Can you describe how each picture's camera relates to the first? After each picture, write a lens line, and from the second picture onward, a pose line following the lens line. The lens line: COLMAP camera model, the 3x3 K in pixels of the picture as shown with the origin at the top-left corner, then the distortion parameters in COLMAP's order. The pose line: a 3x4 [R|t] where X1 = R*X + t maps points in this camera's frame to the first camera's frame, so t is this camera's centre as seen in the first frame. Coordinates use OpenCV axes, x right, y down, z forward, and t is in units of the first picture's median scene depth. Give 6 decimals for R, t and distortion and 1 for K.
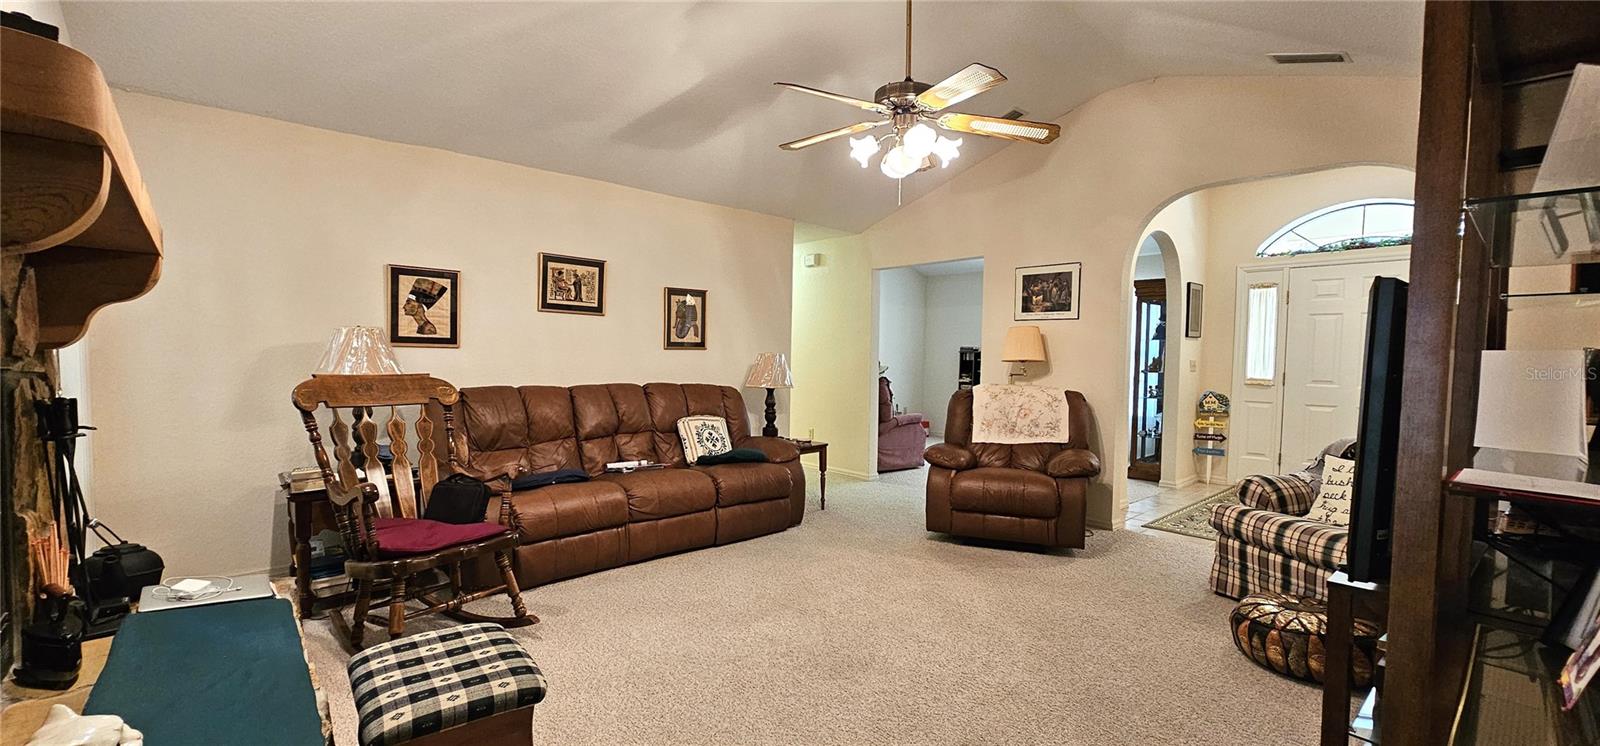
lens RADIAL K [[645.4, 0, 801.4], [0, 645.4, 378.4], [0, 0, 1]] dist [-0.003307, -0.000044]
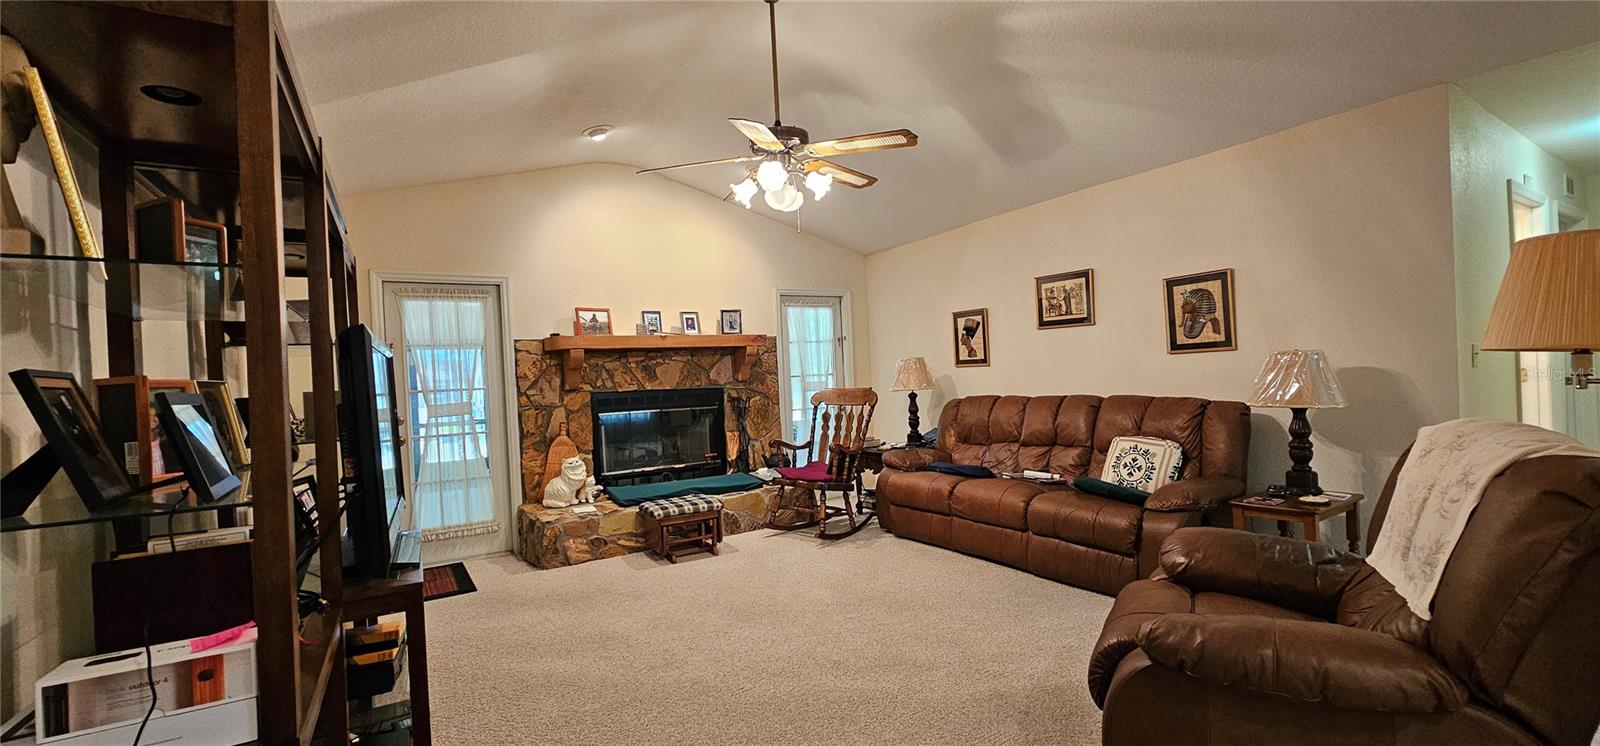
lens RADIAL K [[645.4, 0, 802.2], [0, 645.4, 381.0], [0, 0, 1]] dist [-0.003307, -0.000044]
pose [[-0.172408, -0.015865, -0.984898, 0.746408], [-0.010674, 0.999842, -0.014237, 0.005589], [0.984968, 0.008058, -0.172550, 0.764143]]
